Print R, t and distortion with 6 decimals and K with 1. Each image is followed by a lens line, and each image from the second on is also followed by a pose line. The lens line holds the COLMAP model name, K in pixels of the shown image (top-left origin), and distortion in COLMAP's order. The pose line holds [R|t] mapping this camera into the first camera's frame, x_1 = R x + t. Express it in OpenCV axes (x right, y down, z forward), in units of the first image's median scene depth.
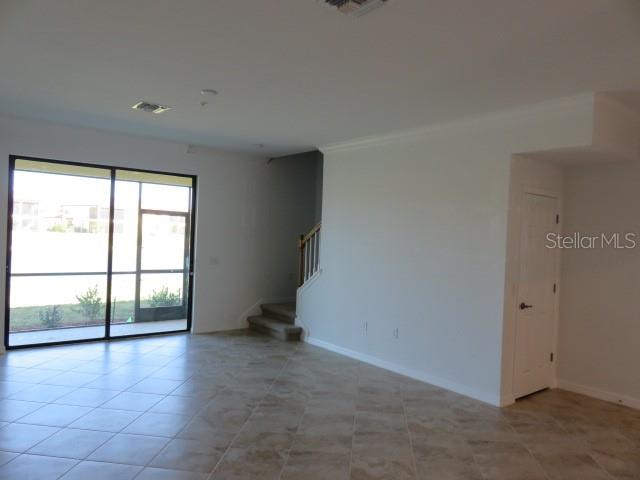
lens RADIAL K [[474.2, 0, 320.0], [0, 474.2, 240.0], [0, 0, 1]] dist [-0.011865, 0.002056]
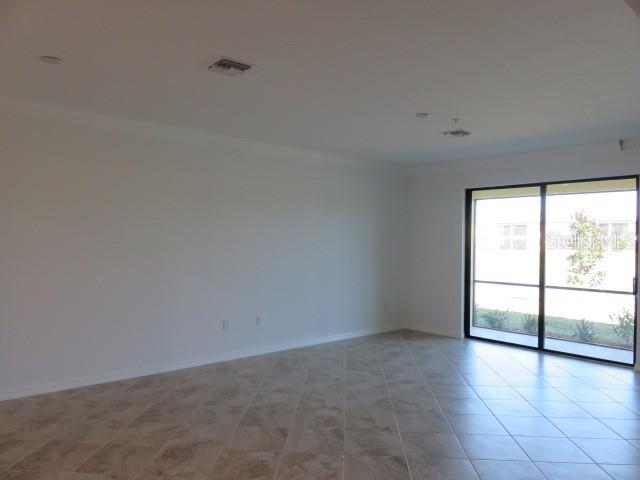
lens RADIAL K [[474.2, 0, 320.0], [0, 474.2, 240.0], [0, 0, 1]] dist [-0.011865, 0.002056]
pose [[0.038201, -0.043495, -0.998323, 0.636169], [-0.018824, 0.998844, -0.044238, 0.027094], [0.999093, 0.020482, 0.037338, 0.530101]]
